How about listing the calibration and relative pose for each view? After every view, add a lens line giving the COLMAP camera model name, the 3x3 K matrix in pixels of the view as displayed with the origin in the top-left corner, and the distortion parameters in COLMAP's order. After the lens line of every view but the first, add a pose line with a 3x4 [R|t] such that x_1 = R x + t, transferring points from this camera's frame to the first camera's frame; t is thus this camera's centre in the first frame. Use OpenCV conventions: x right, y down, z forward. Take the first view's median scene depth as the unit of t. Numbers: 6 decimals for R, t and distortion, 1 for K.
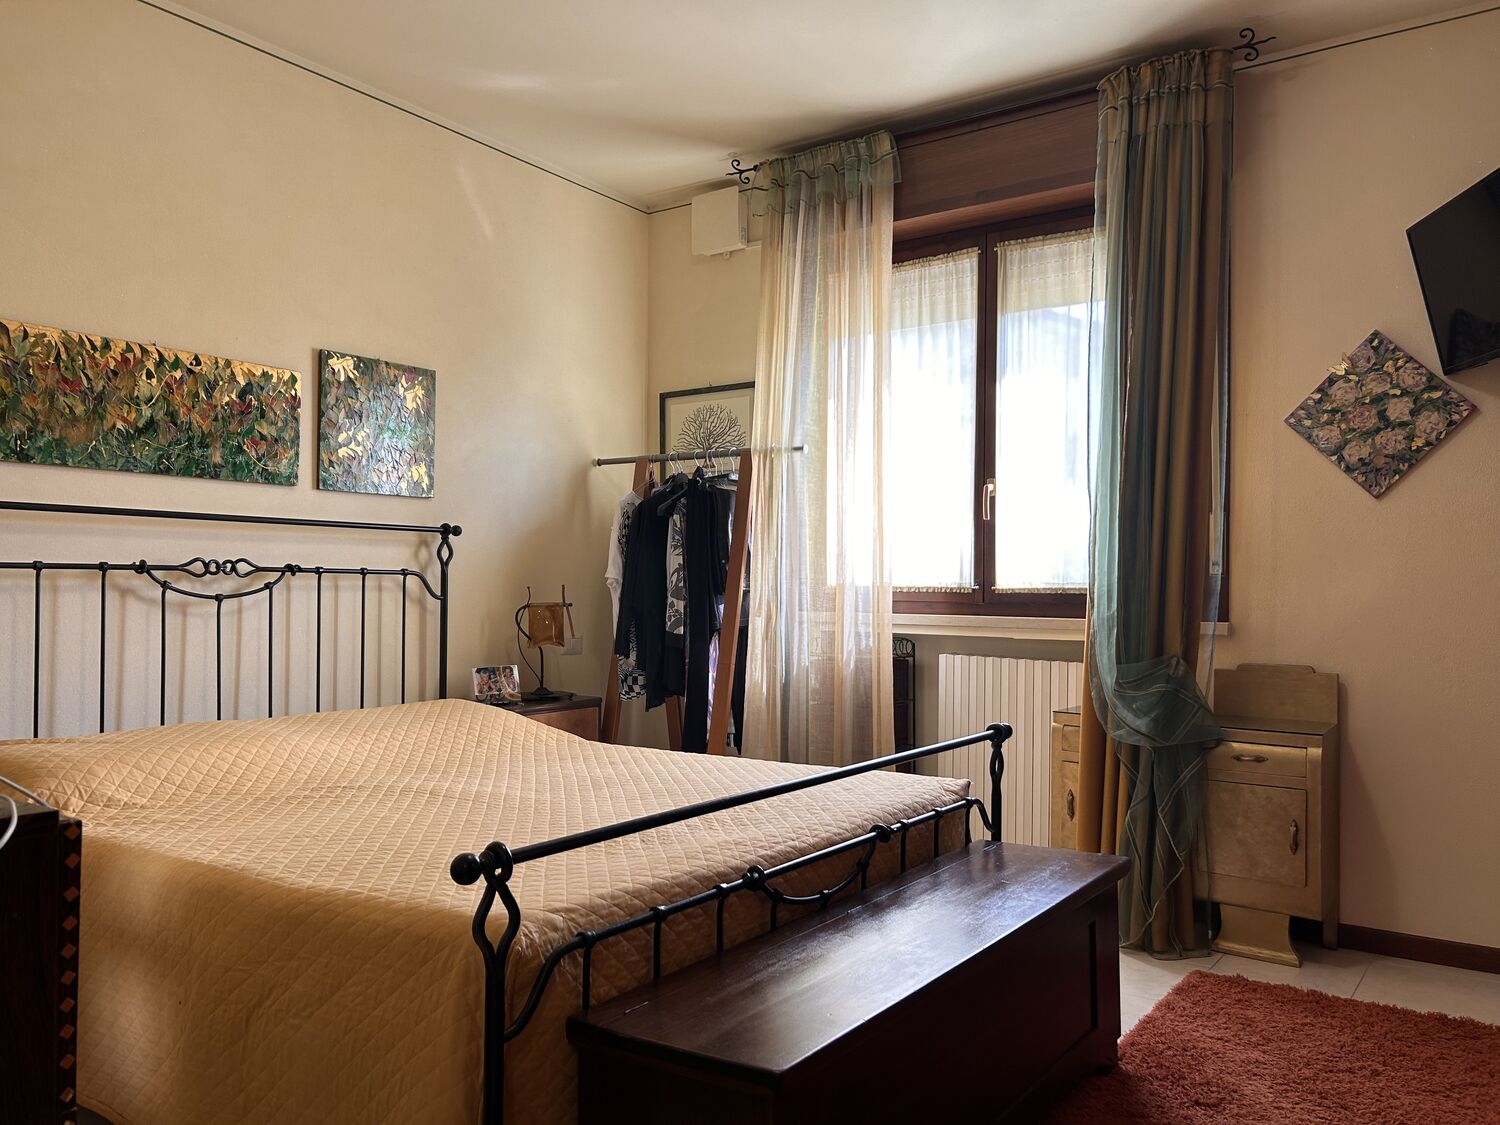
lens RADIAL K [[1119.3, 0, 753.7], [0, 1119.3, 565.9], [0, 0, 1]] dist [0.047547, -0.053264]
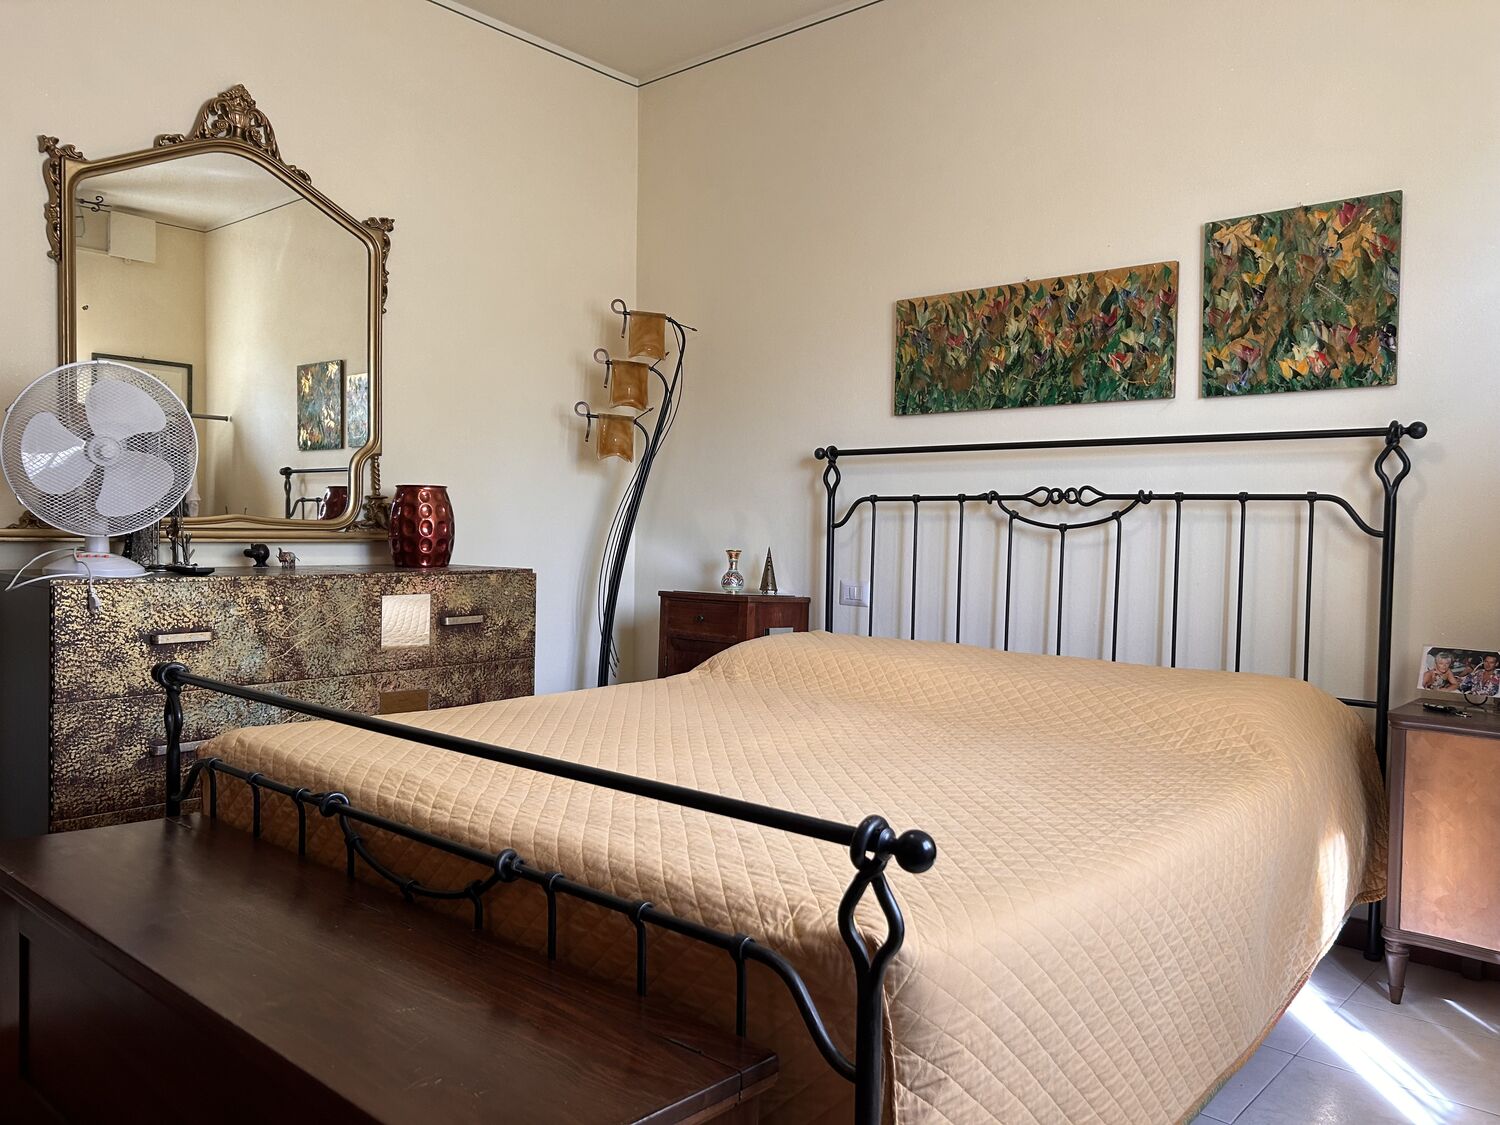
lens RADIAL K [[1119.3, 0, 746.8], [0, 1119.3, 537.2], [0, 0, 1]] dist [0.047547, -0.053264]
pose [[-0.092597, 0.019069, -0.995521, 0.506014], [0.014505, 0.999736, 0.017801, 0.015391], [0.995598, -0.012791, -0.092849, 0.820405]]
